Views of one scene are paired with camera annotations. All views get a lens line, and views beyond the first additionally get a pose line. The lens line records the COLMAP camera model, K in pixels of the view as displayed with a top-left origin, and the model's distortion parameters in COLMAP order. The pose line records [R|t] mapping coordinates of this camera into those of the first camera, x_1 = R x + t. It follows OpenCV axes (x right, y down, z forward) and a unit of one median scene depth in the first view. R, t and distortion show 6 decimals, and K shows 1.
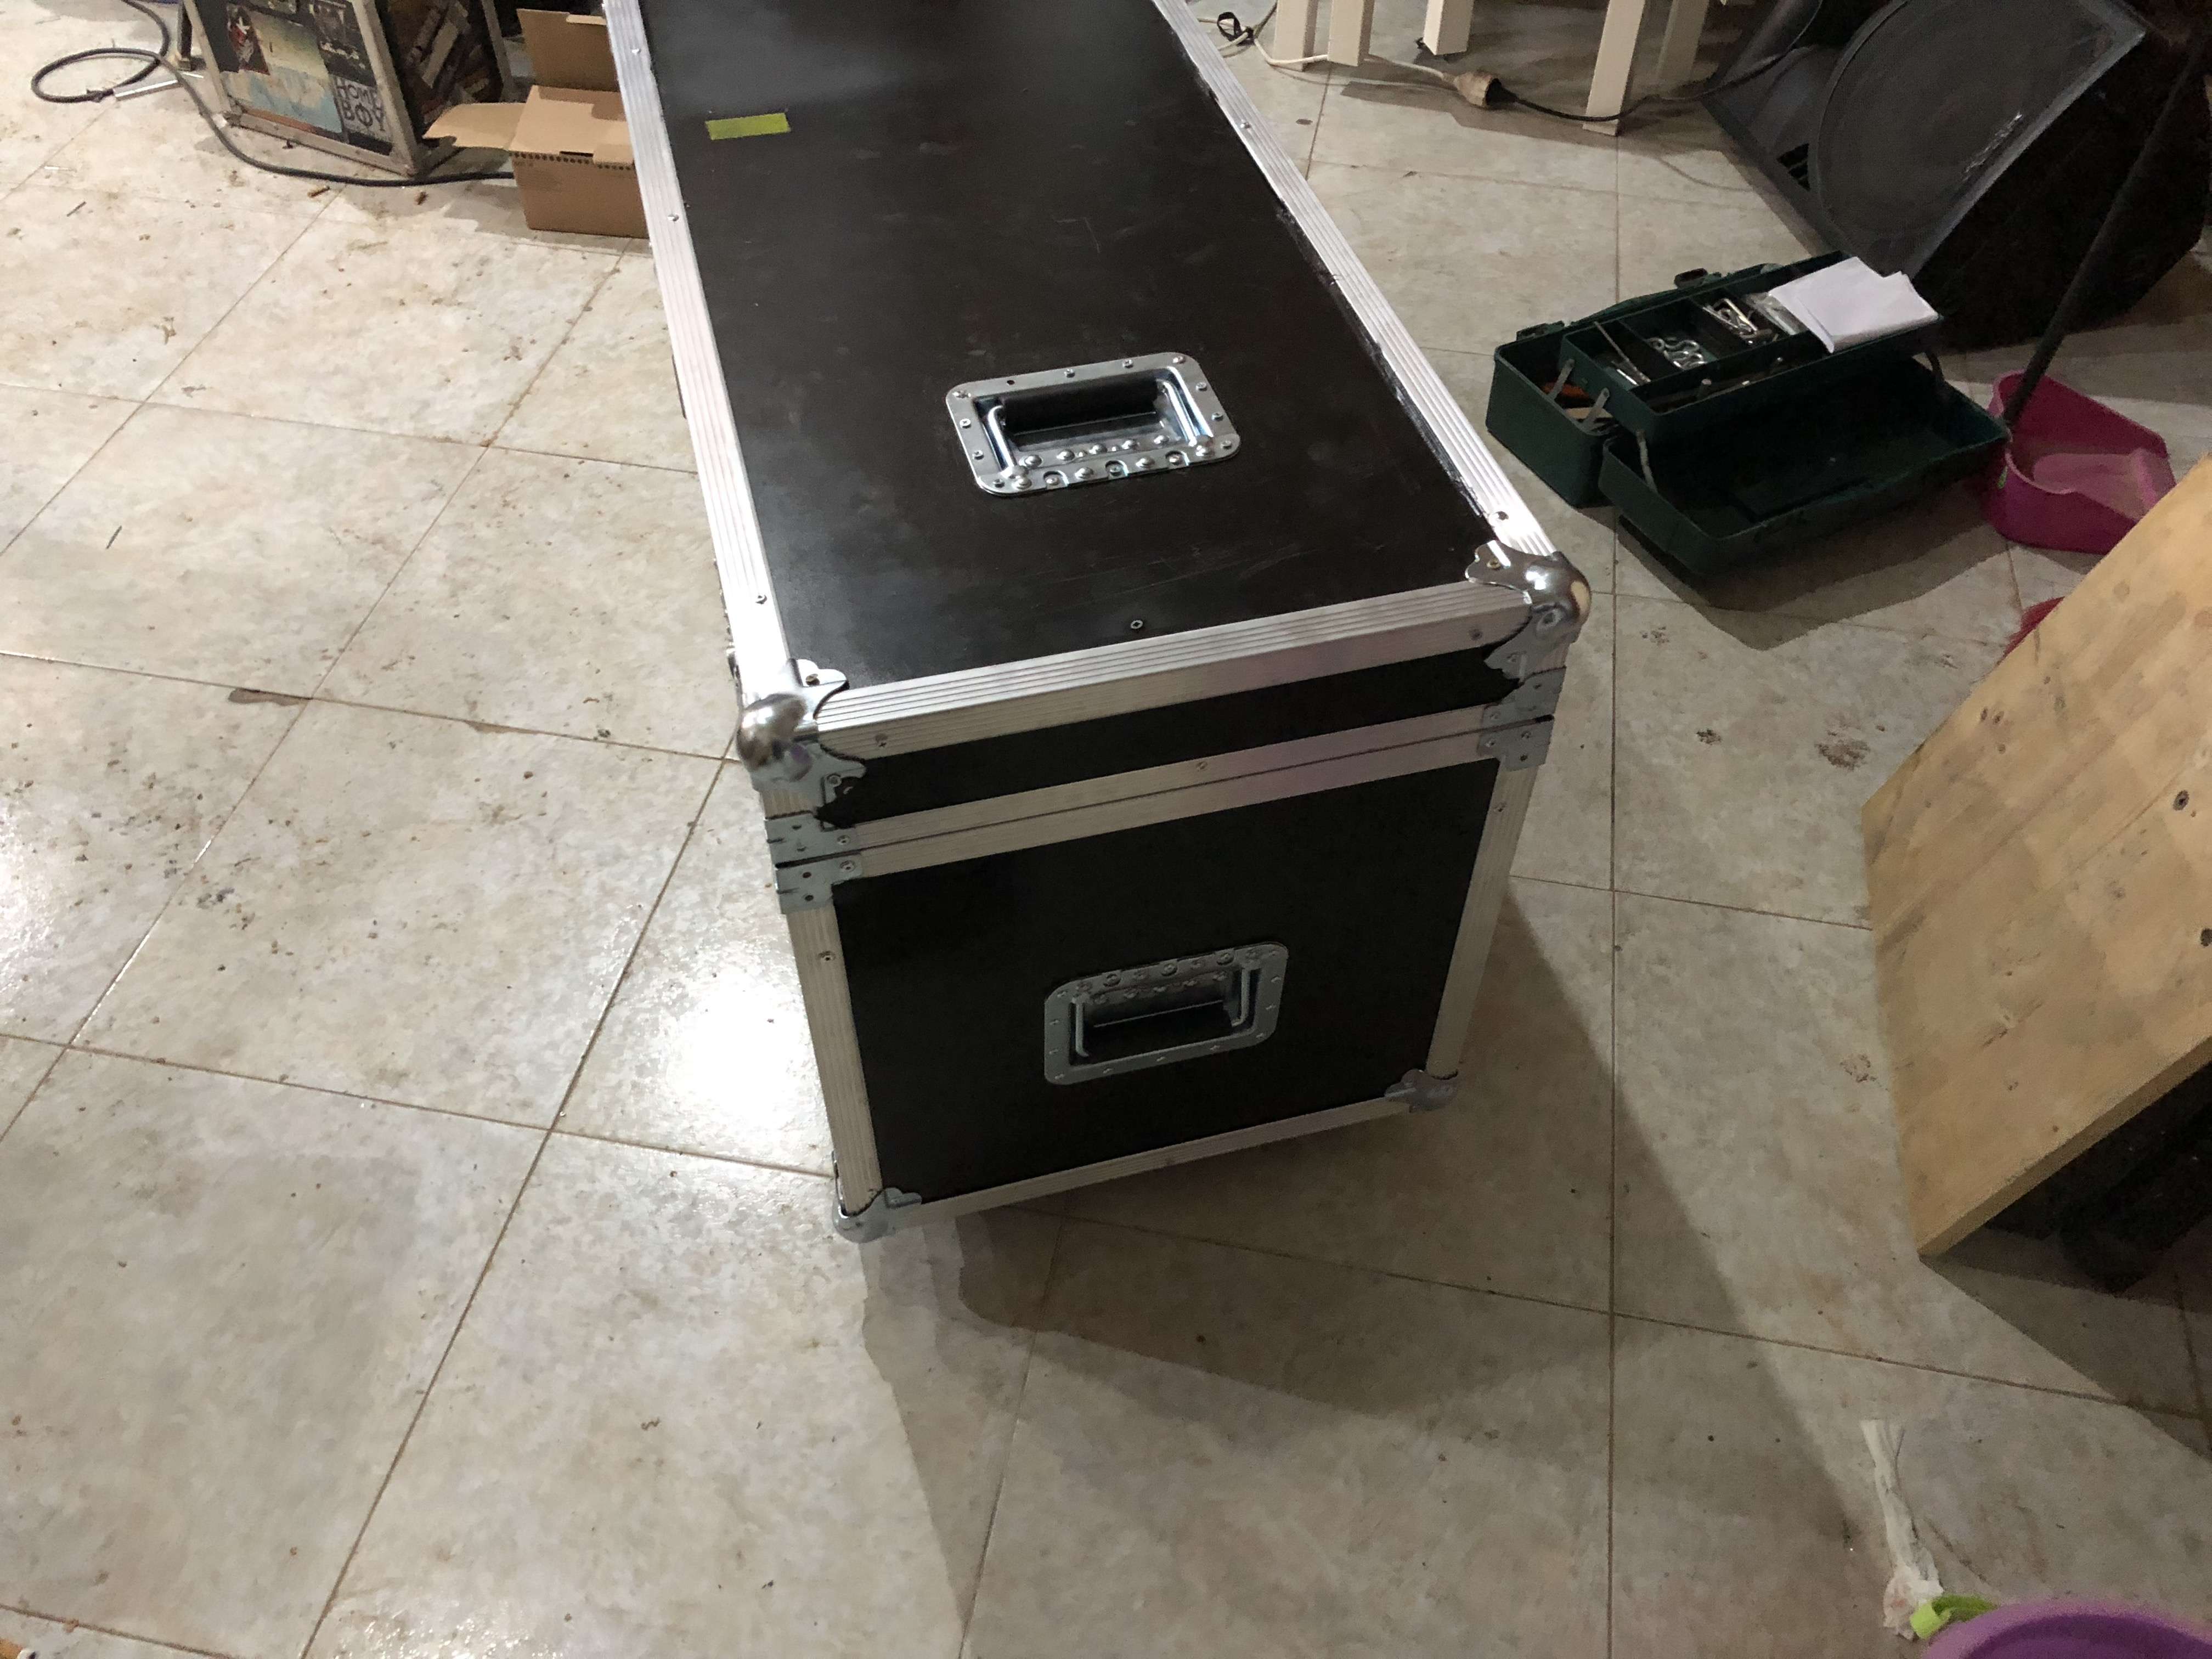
lens RADIAL K [[1814.8, 0, 1112.0], [0, 1814.8, 826.1], [0, 0, 1]] dist [0.023197, -0.030834]
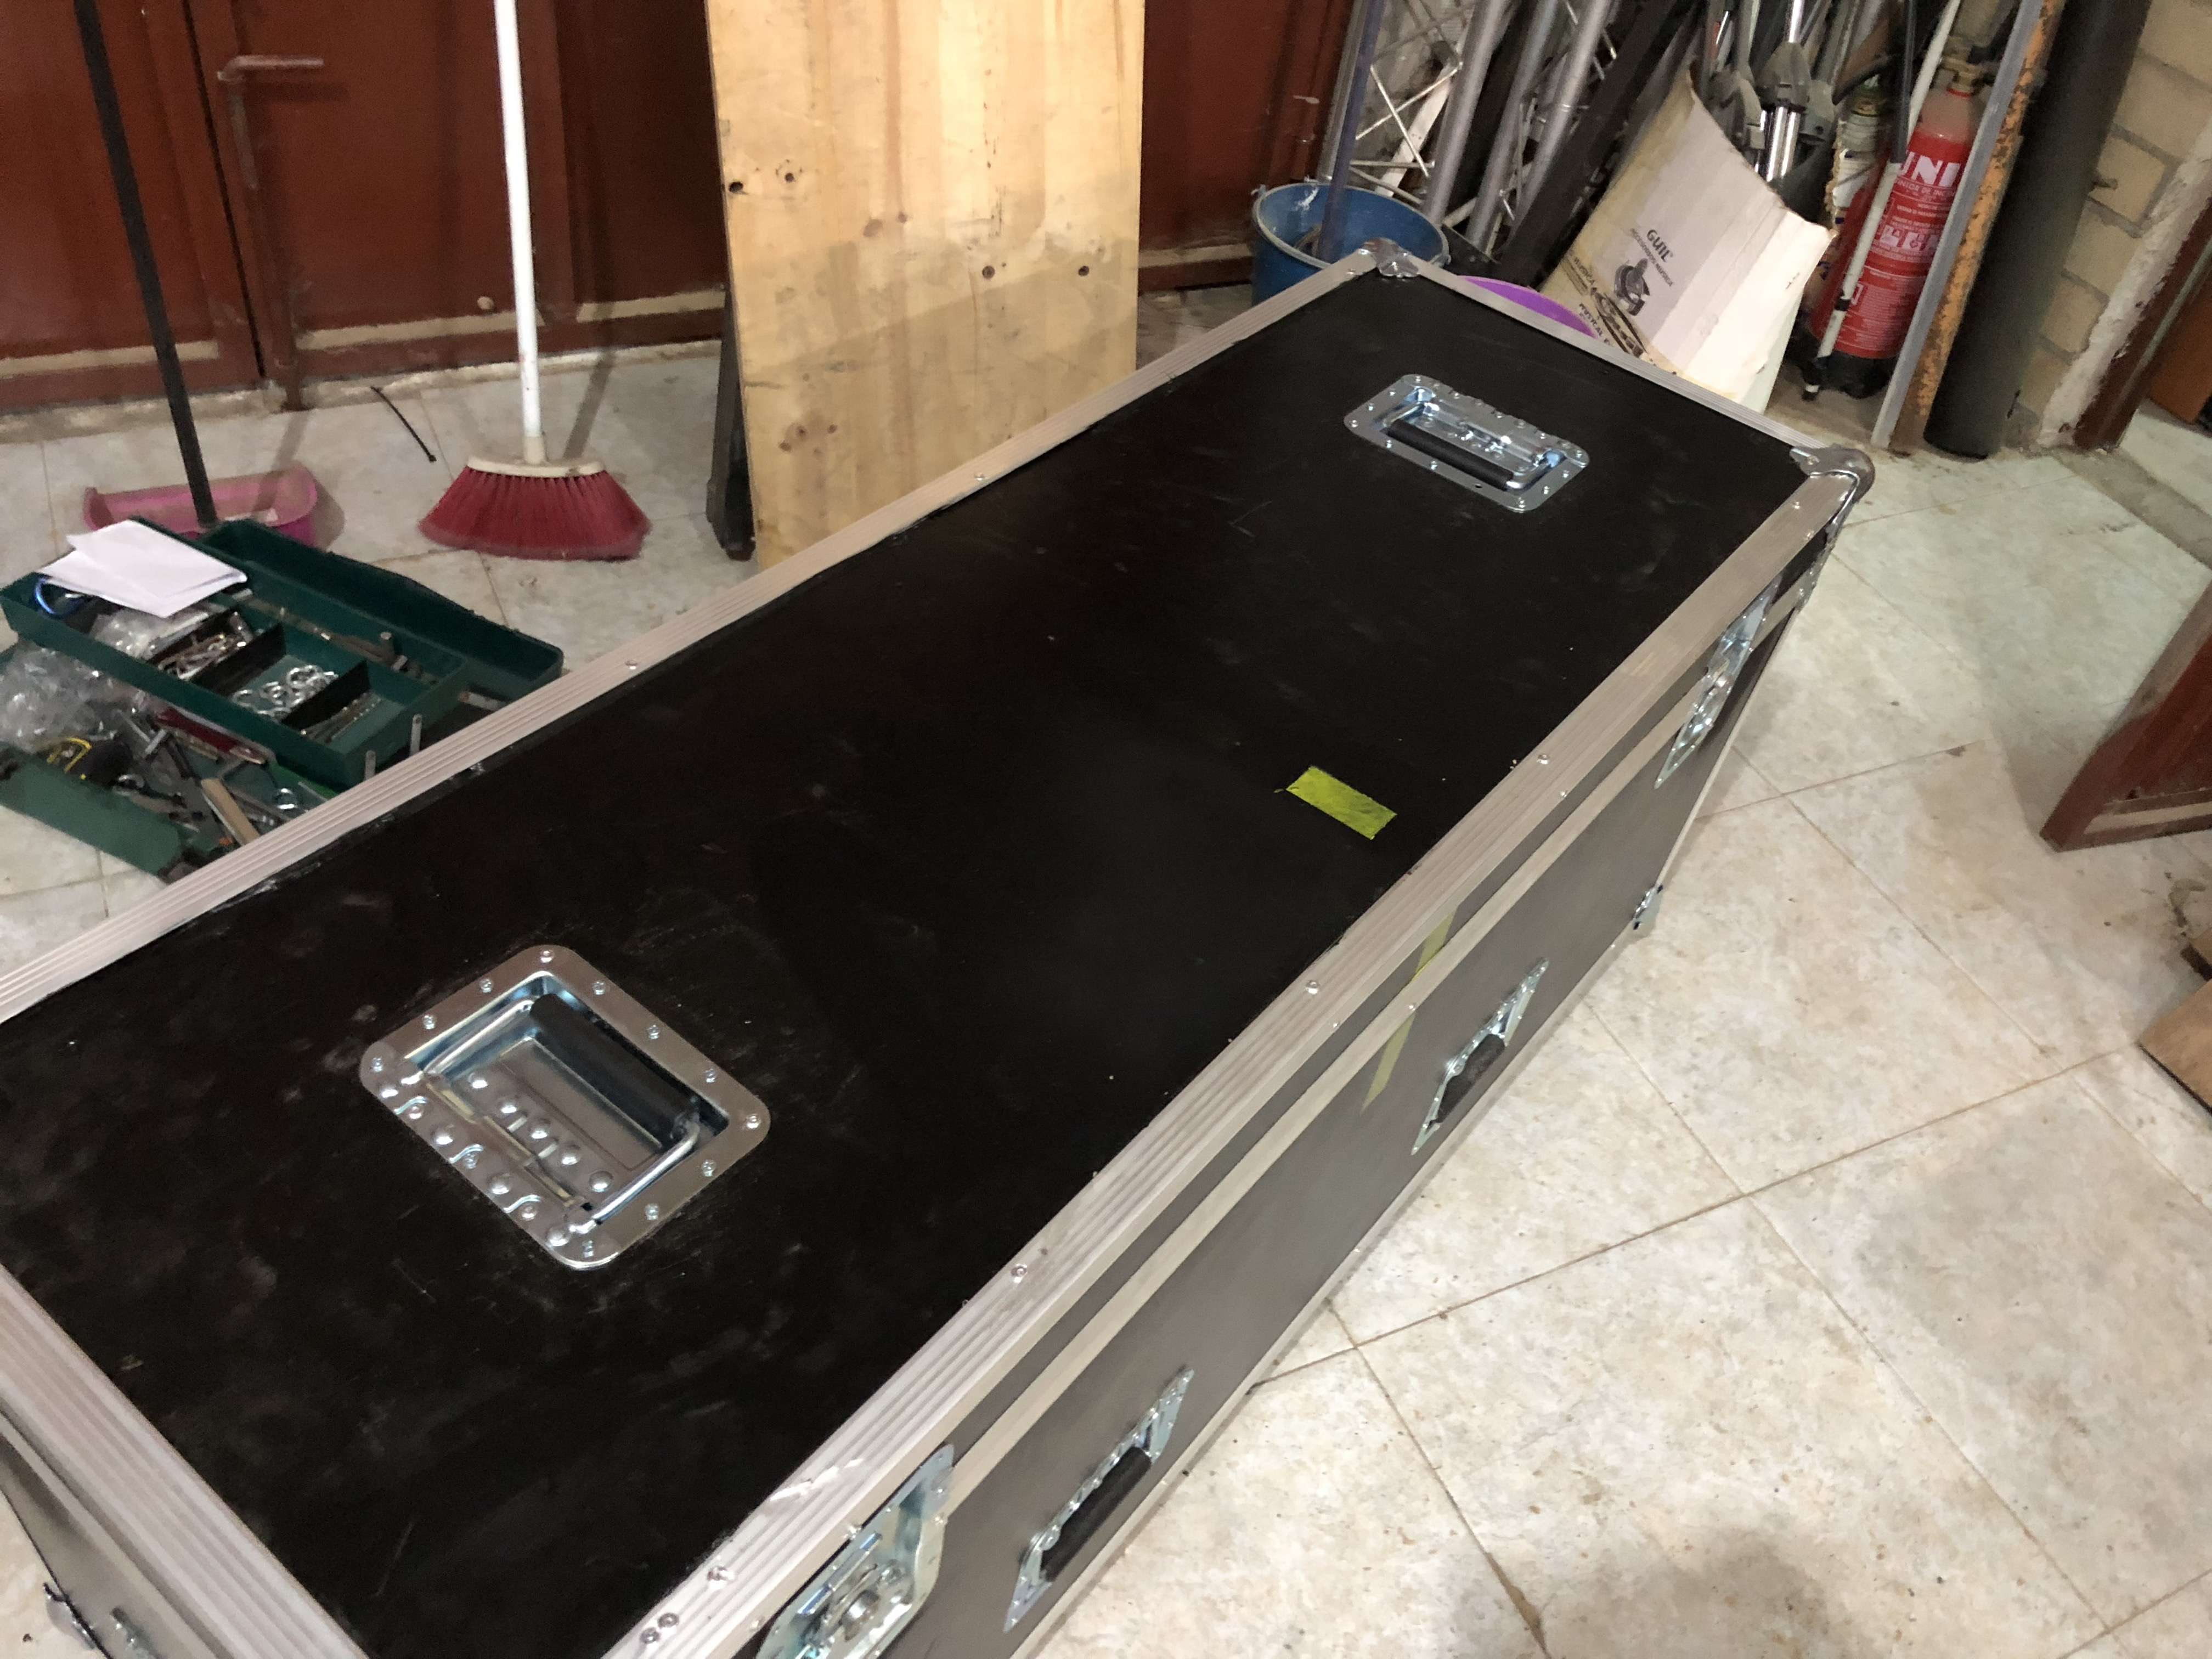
lens RADIAL K [[1806.4, 0, 1101.8], [0, 1806.4, 828.1], [0, 0, 1]] dist [0.011220, 0.005852]
pose [[-0.589366, -0.618223, 0.520046, -0.319834], [0.497037, 0.229987, 0.836696, -0.630013], [-0.636869, 0.751602, 0.171733, 0.552804]]
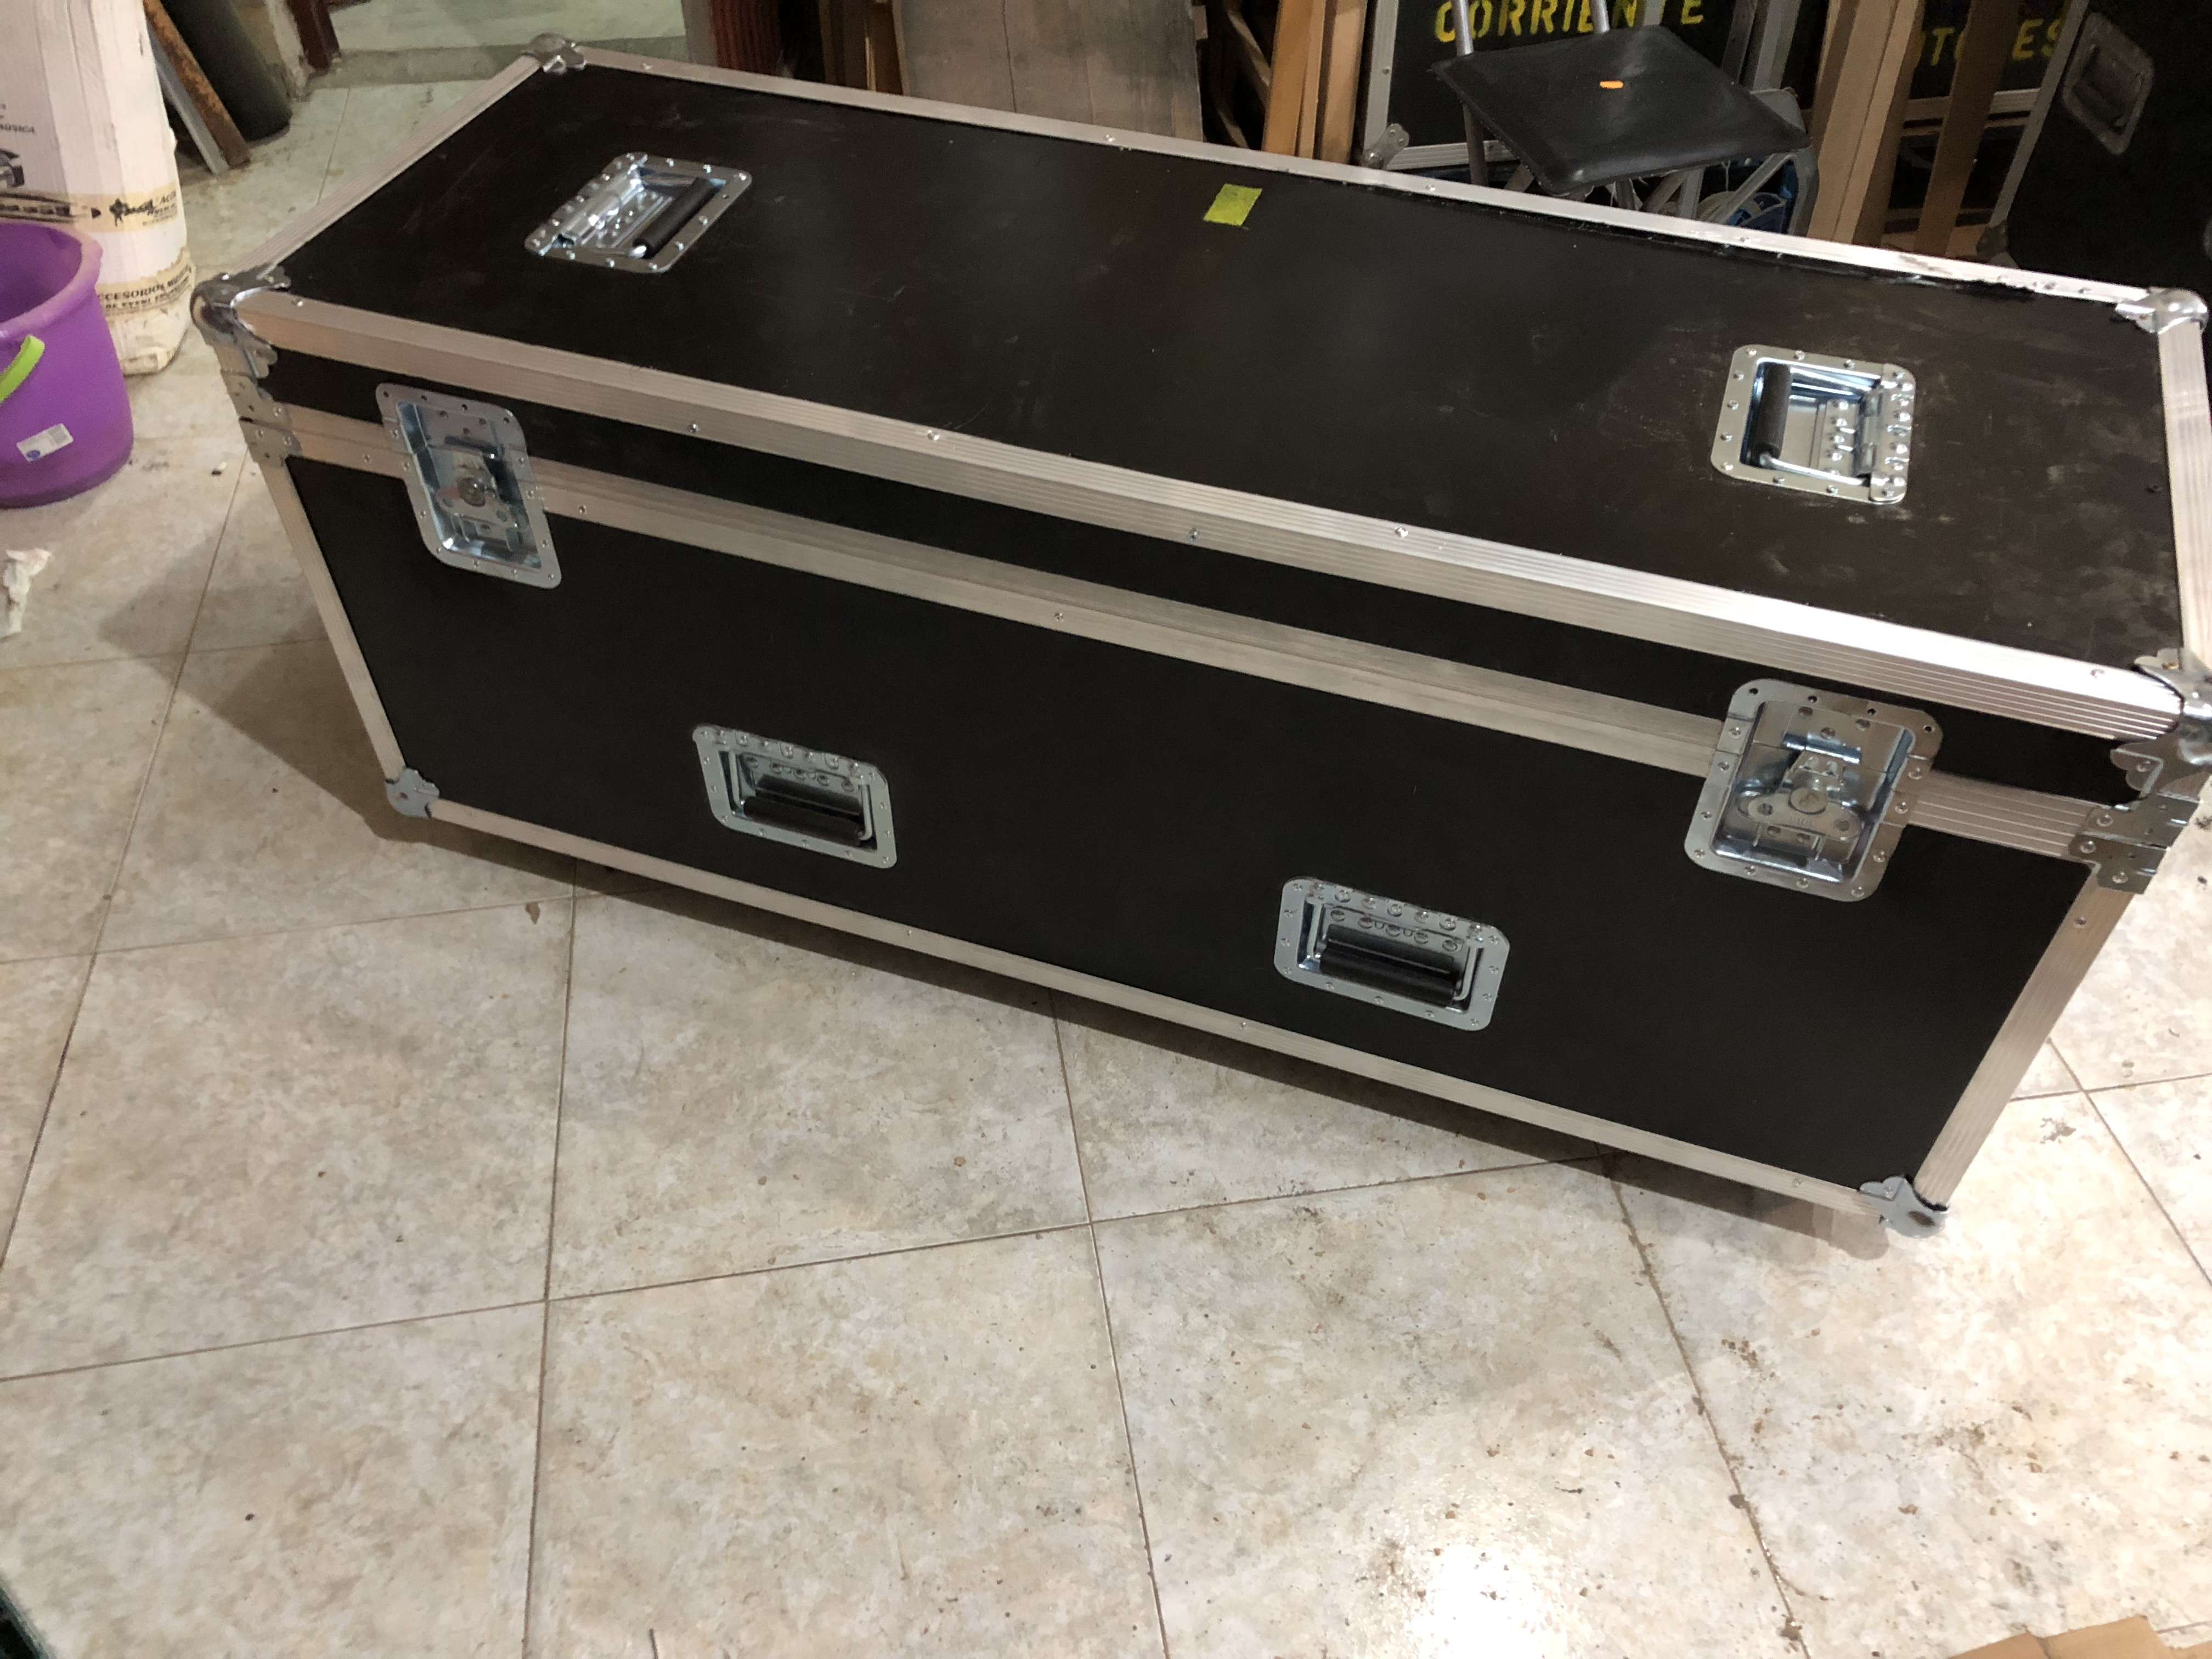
lens RADIAL K [[1814.8, 0, 1112.0], [0, 1814.8, 826.1], [0, 0, 1]] dist [0.023197, -0.030834]
pose [[-0.940514, 0.235391, -0.245000, -0.015192], [-0.259213, -0.030966, 0.965324, -0.741185], [0.219642, 0.971407, 0.090140, 0.671875]]
